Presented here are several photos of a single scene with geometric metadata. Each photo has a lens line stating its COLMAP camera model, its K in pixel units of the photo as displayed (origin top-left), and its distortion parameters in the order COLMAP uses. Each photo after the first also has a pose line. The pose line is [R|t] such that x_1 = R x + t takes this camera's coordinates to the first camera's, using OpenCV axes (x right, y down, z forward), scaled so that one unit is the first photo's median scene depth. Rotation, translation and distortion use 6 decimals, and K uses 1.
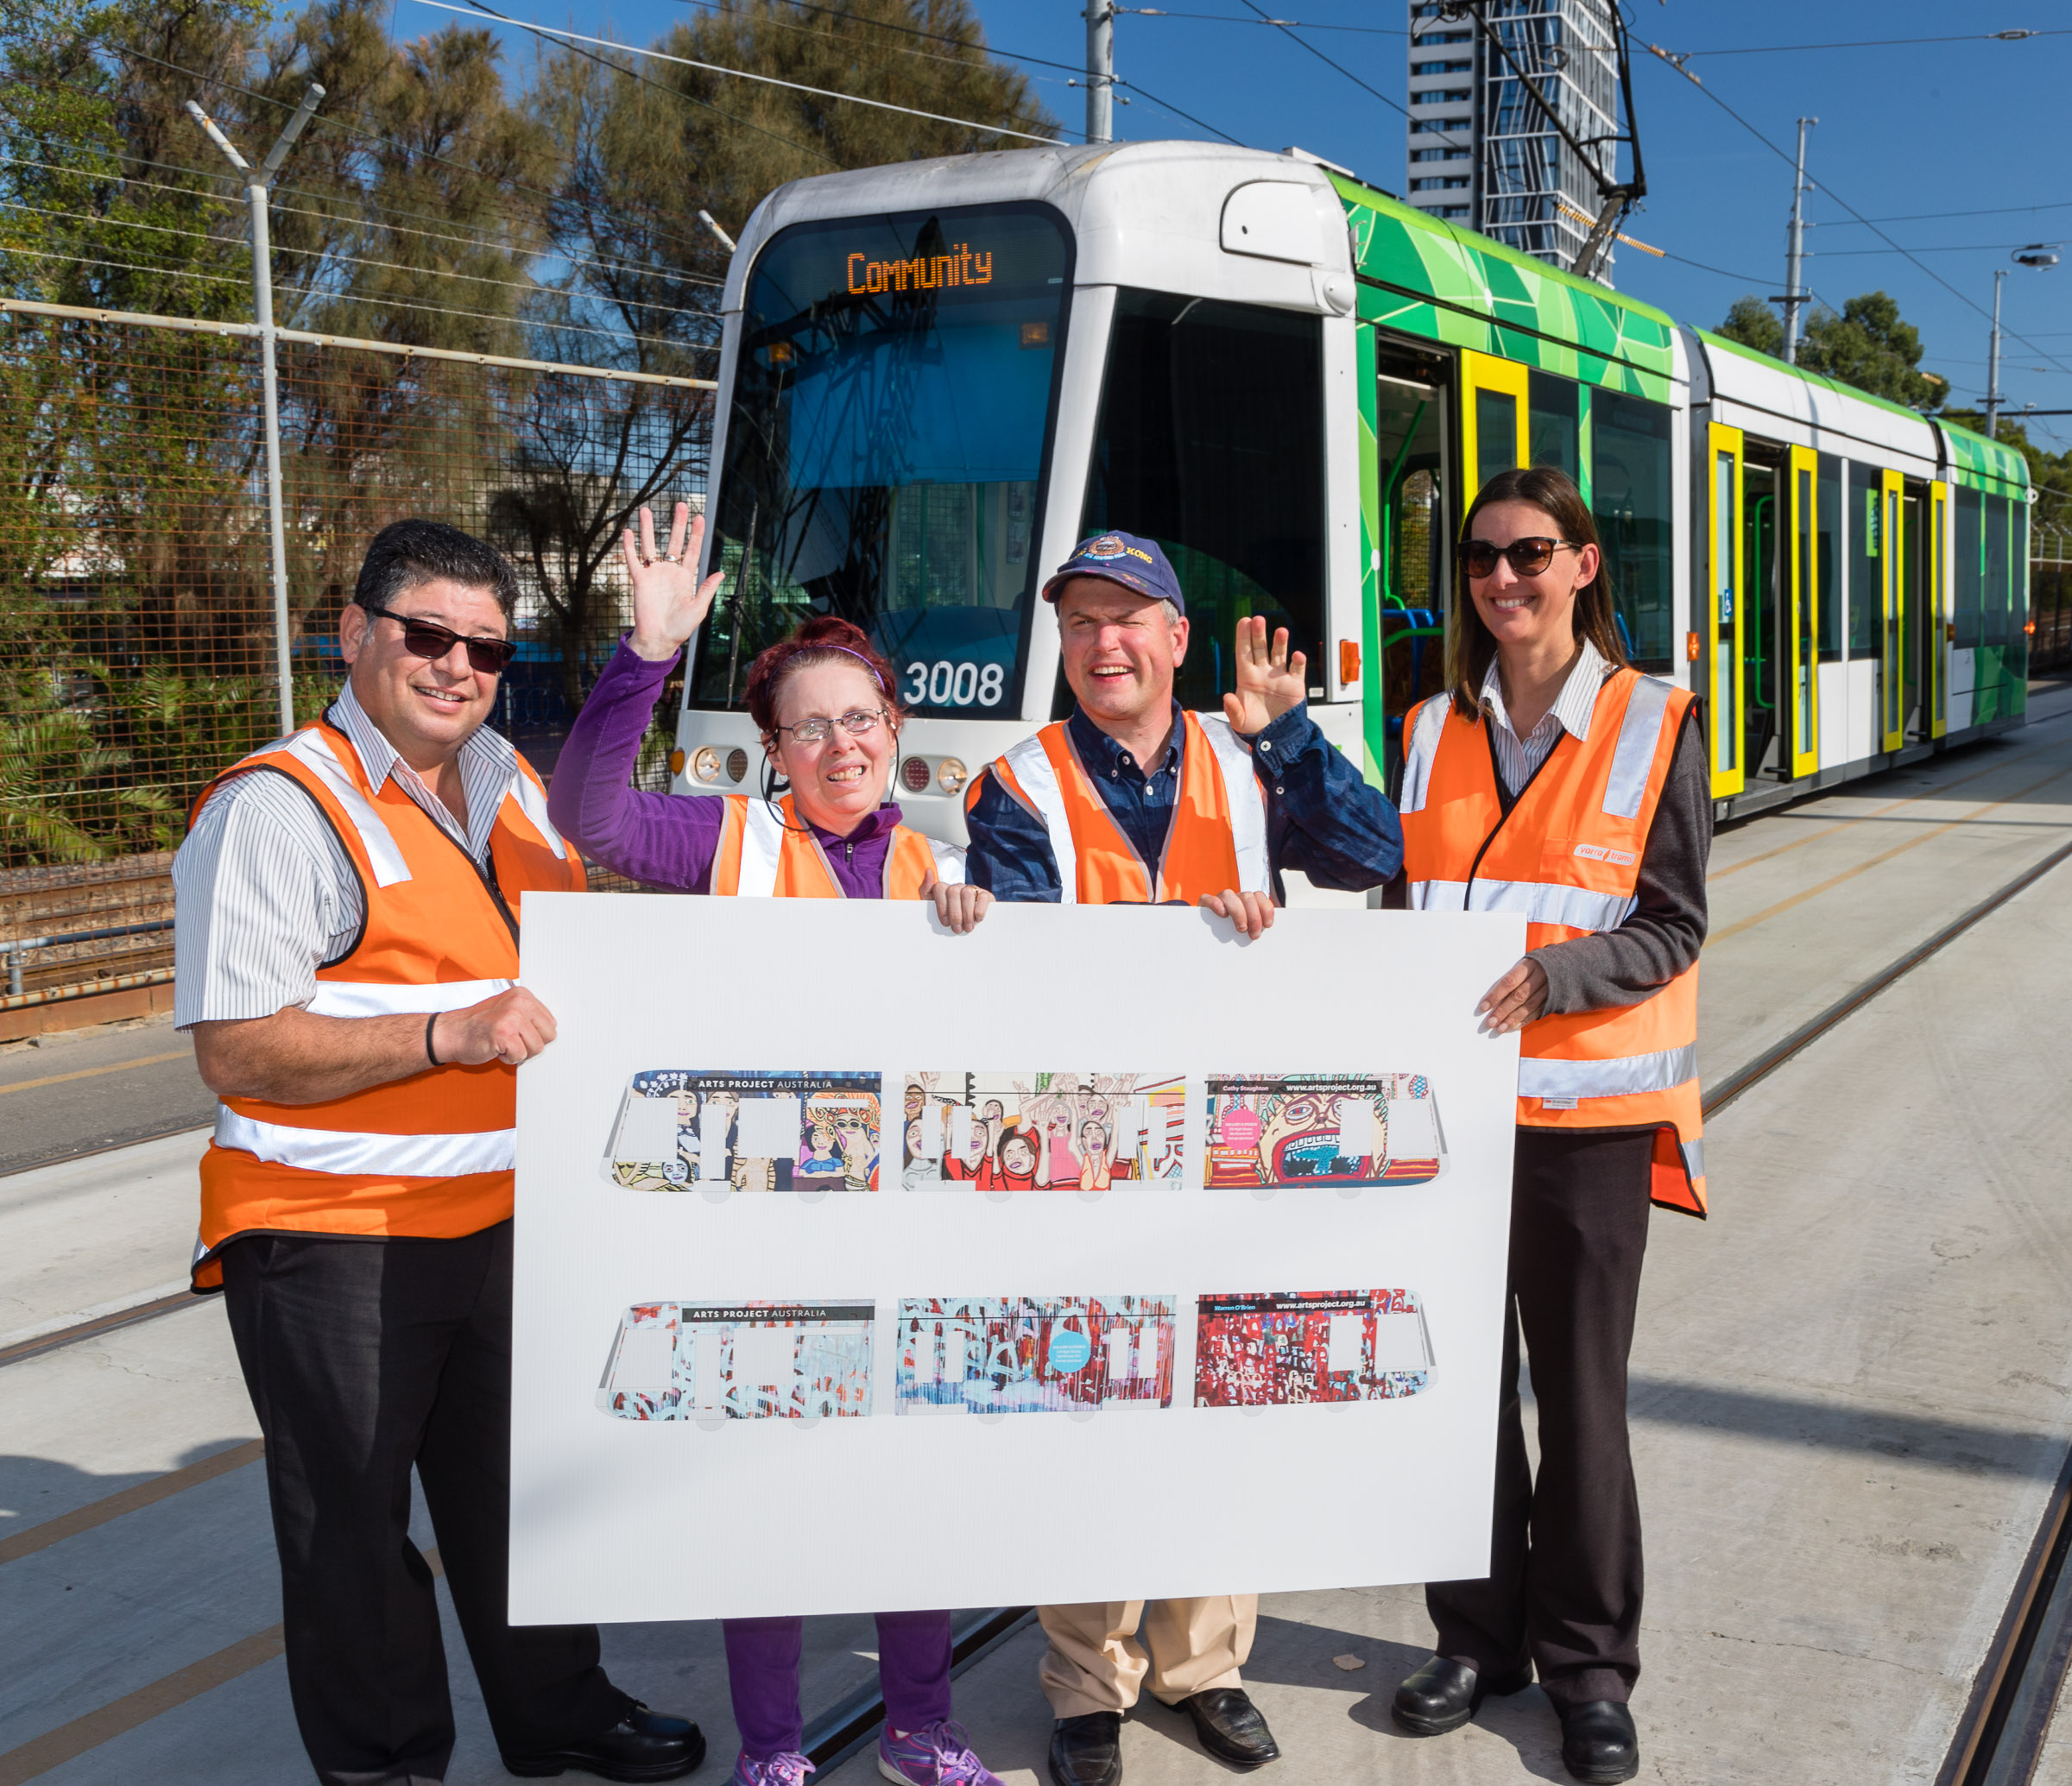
lens RADIAL K [[2317.5, 0, 1169.9], [0, 2317.5, 872.3], [0, 0, 1]] dist [0.014510, -0.016046]
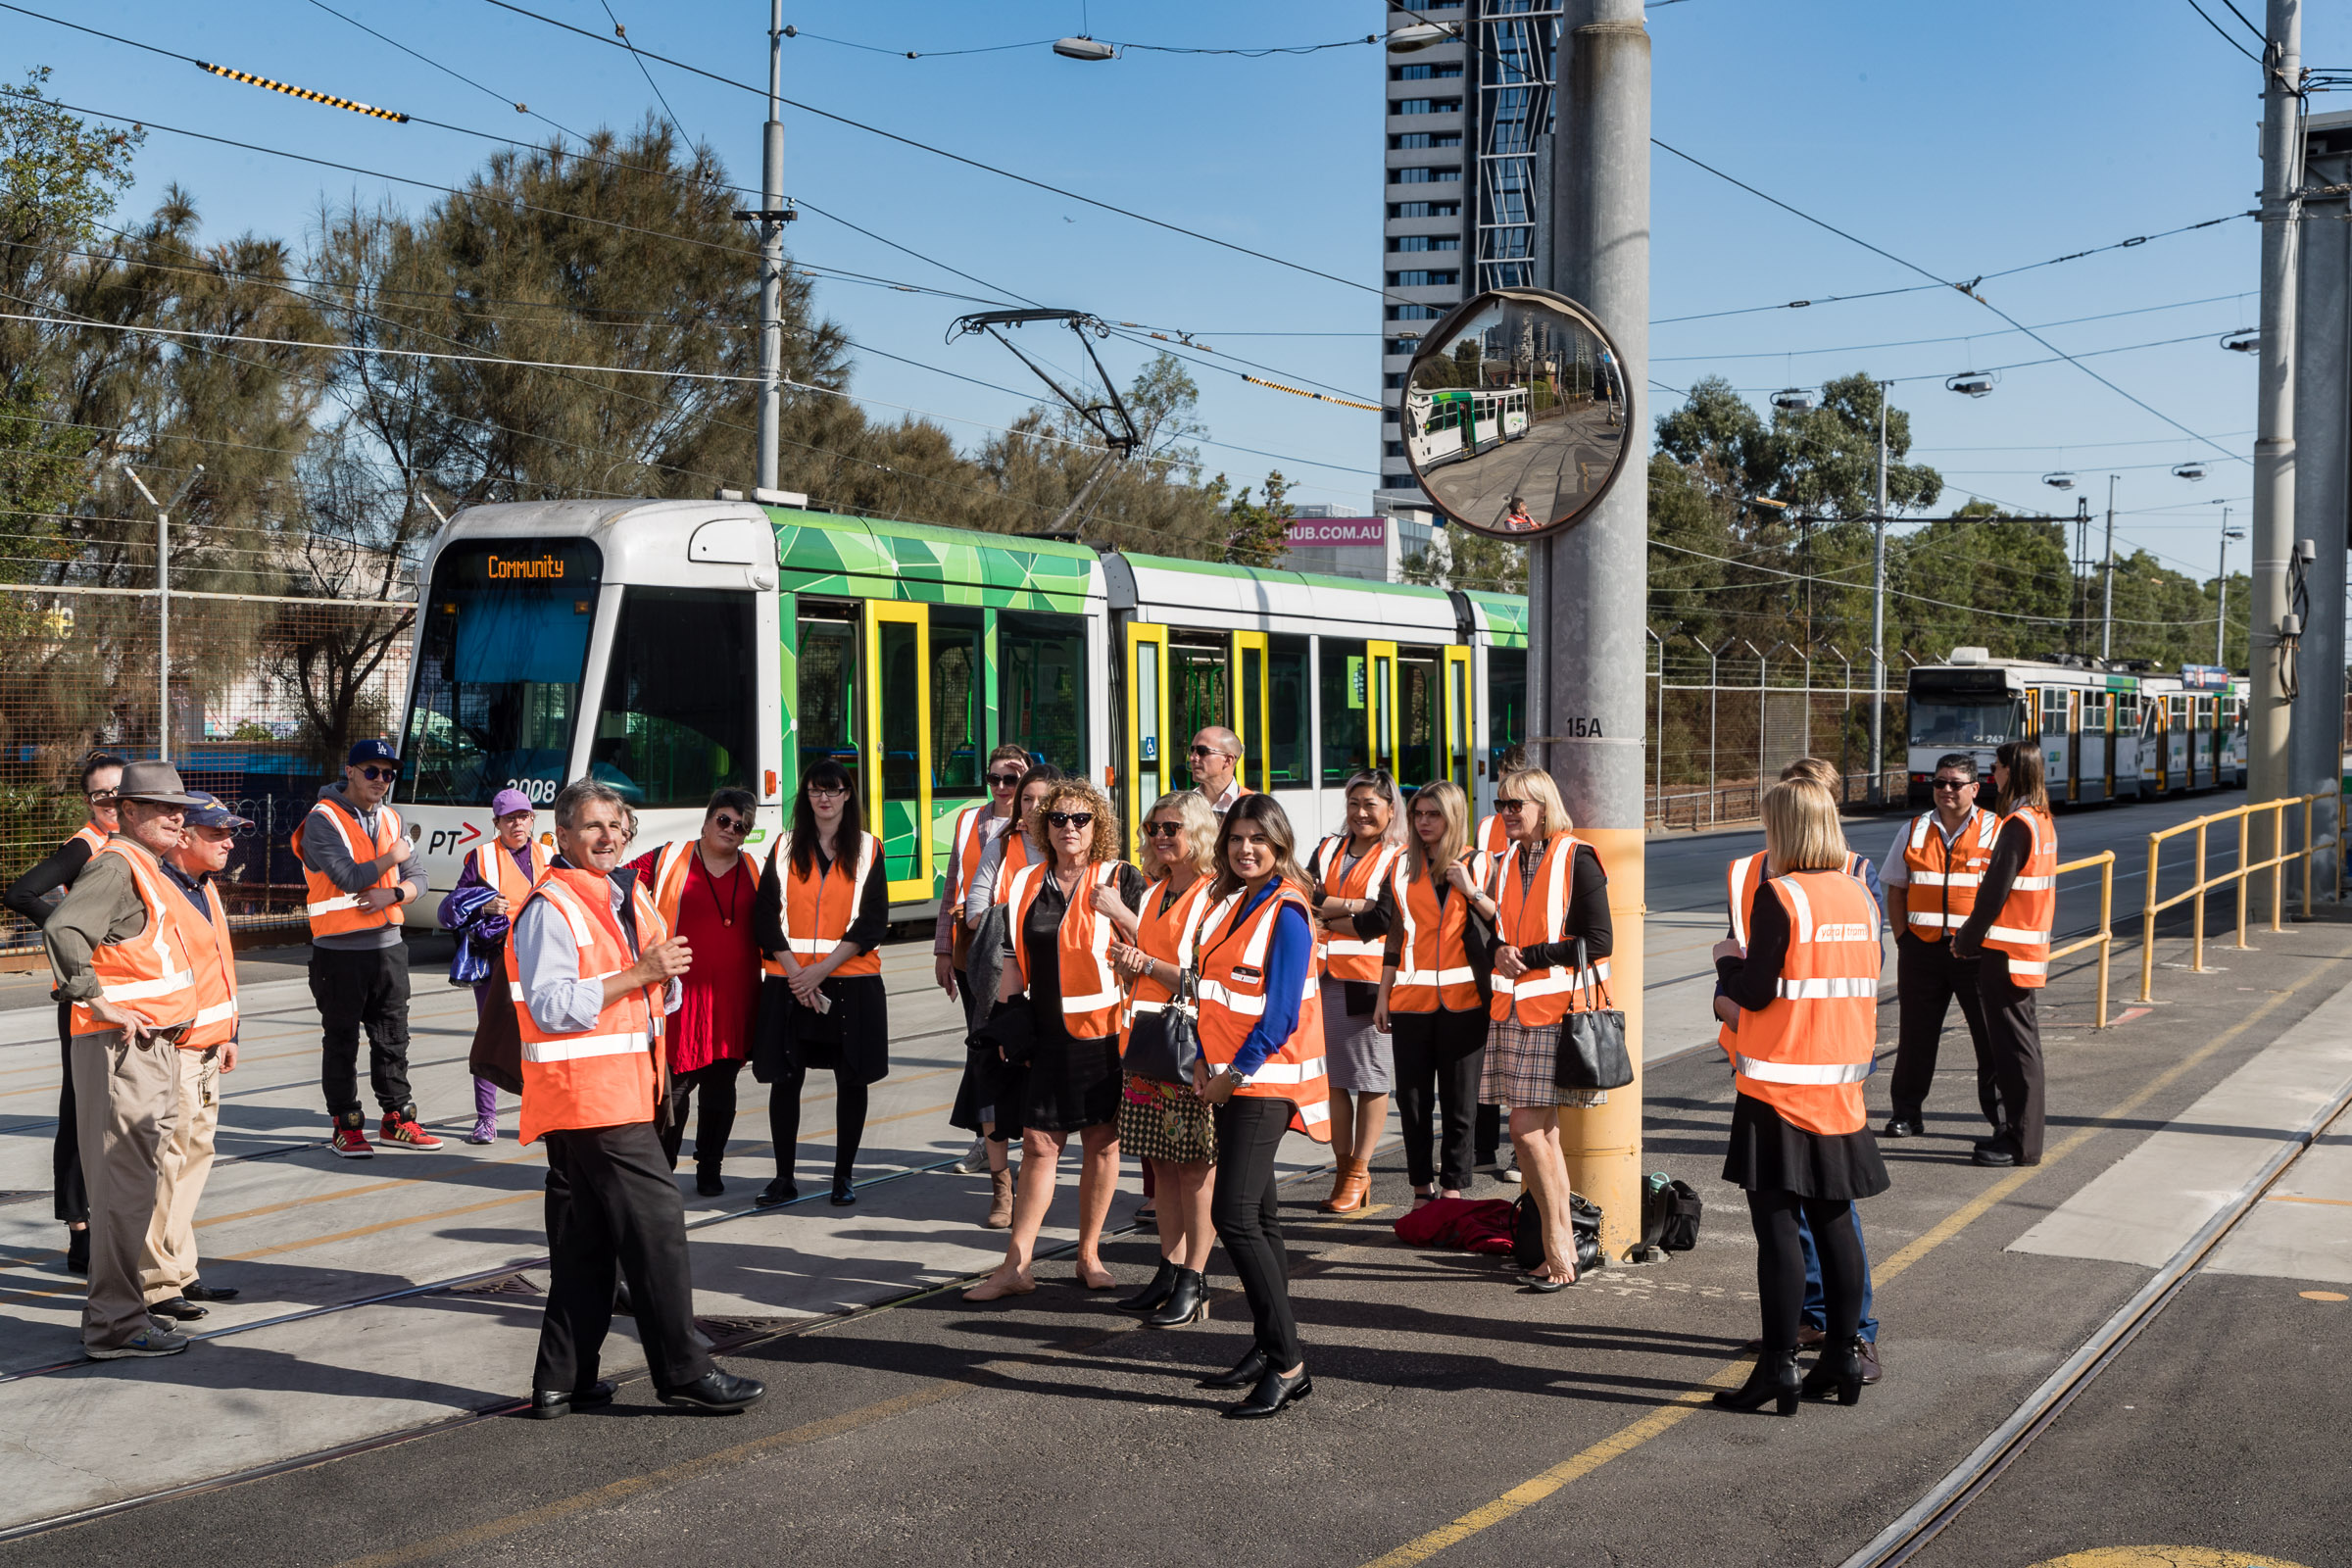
lens RADIAL K [[2972.6, 0, 1176.0], [0, 2972.6, 784.0], [0, 0, 1]] dist [0.022869, 0.045452]
pose [[0.999625, 0.014123, 0.023453, 0.215793], [-0.011931, 0.995771, -0.091089, 0.073446], [-0.024640, 0.090775, 0.995567, -0.821257]]
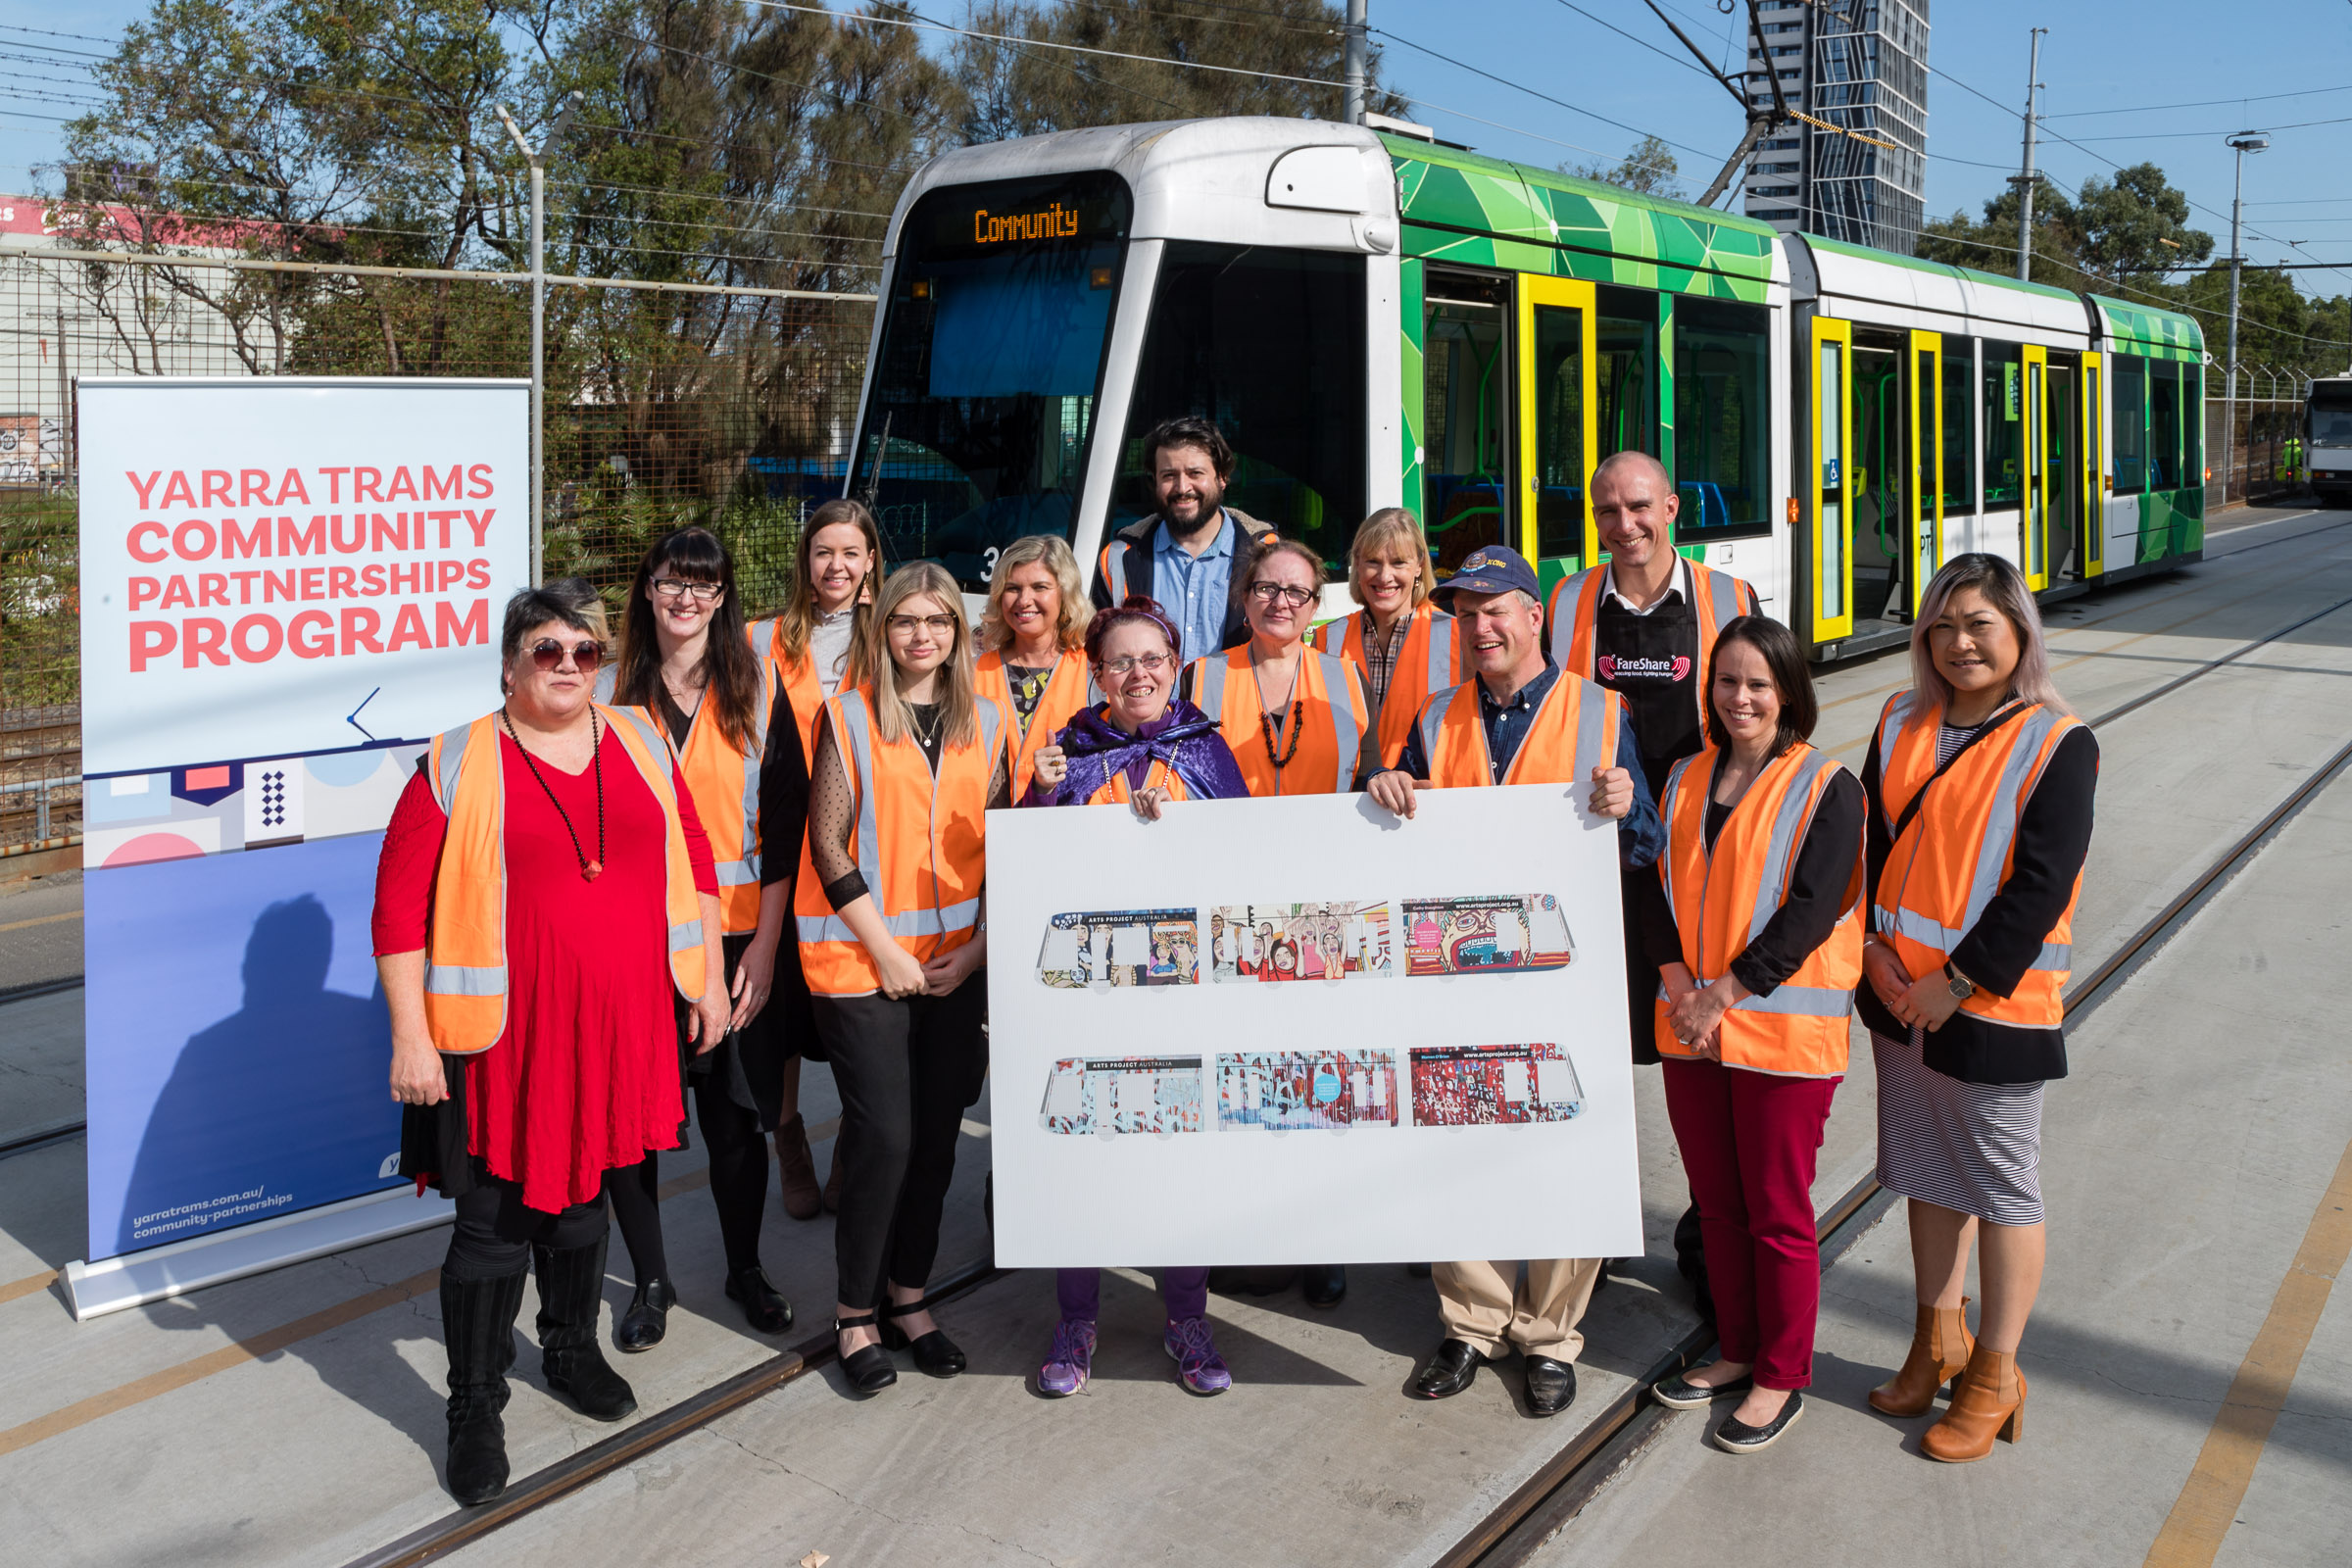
lens RADIAL K [[1902.0, 0, 1210.2], [0, 1902.0, 521.1], [0, 0, 1]] dist [-0.010318, 0.007645]
pose [[0.984851, 0.013992, -0.172839, 0.099868], [-0.024793, 0.997861, -0.060493, -0.026994], [0.171622, 0.063861, 0.983091, 0.023029]]
